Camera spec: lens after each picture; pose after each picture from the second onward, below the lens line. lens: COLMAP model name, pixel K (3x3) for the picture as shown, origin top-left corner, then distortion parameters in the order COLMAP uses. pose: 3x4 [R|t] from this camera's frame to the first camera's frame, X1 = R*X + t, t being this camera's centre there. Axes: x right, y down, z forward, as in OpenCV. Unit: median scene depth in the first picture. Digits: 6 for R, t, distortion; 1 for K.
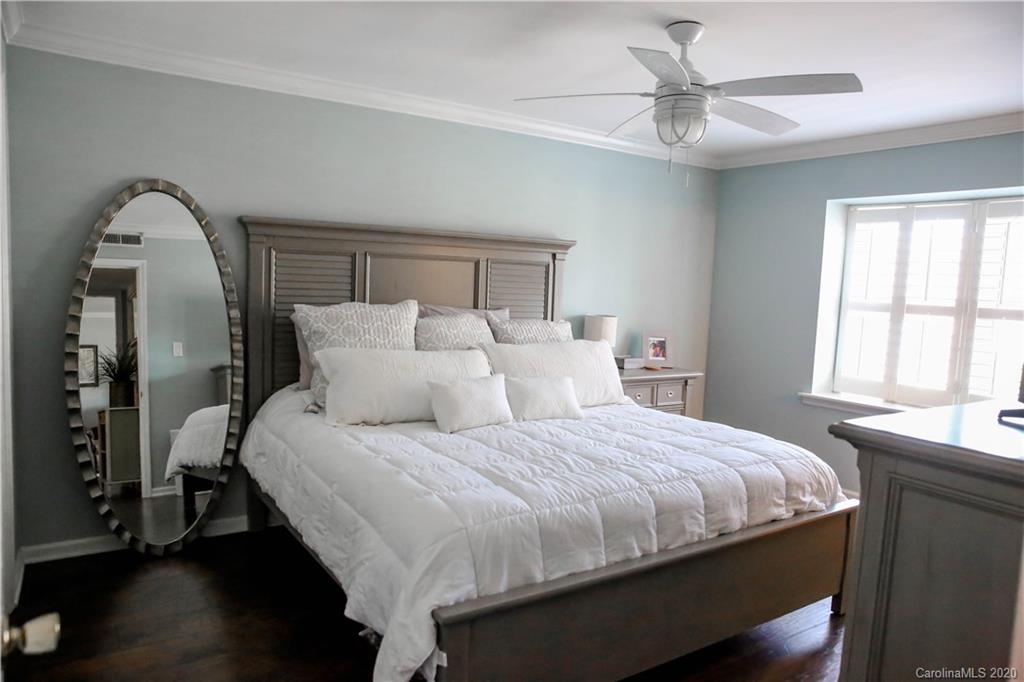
lens RADIAL K [[695.3, 0, 512.0], [0, 695.3, 341.0], [0, 0, 1]] dist [-0.111014, 0.080736]
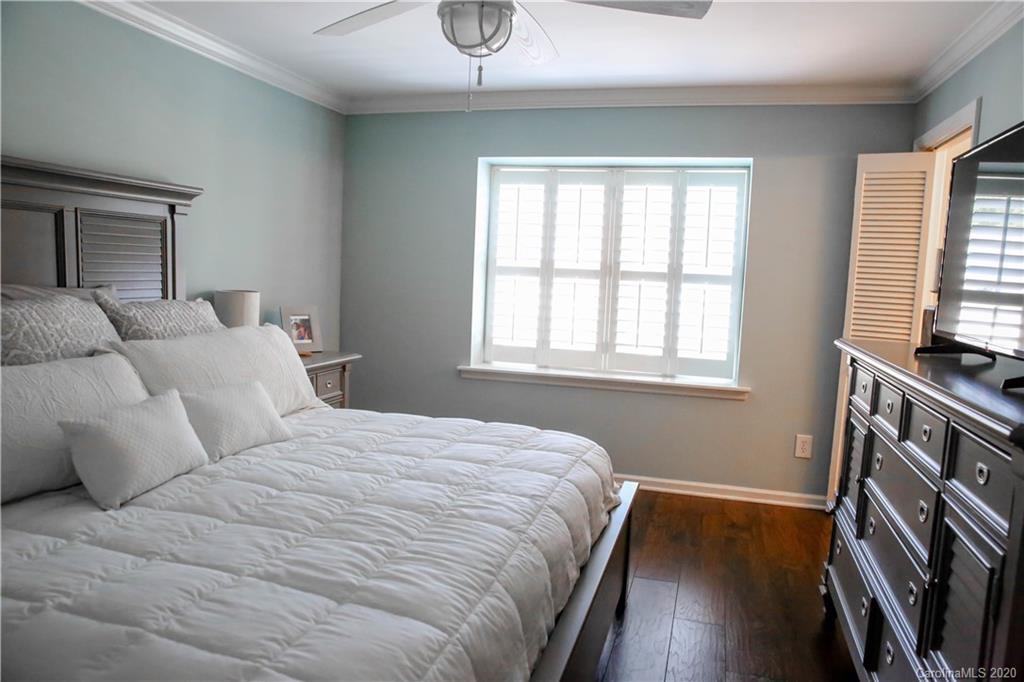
lens RADIAL K [[695.3, 0, 512.0], [0, 695.3, 341.0], [0, 0, 1]] dist [-0.111014, 0.080736]
pose [[0.762961, -0.079543, 0.641532, -0.171924], [0.050893, 0.996712, 0.063056, -0.019564], [-0.644438, -0.015460, 0.764500, 0.338975]]
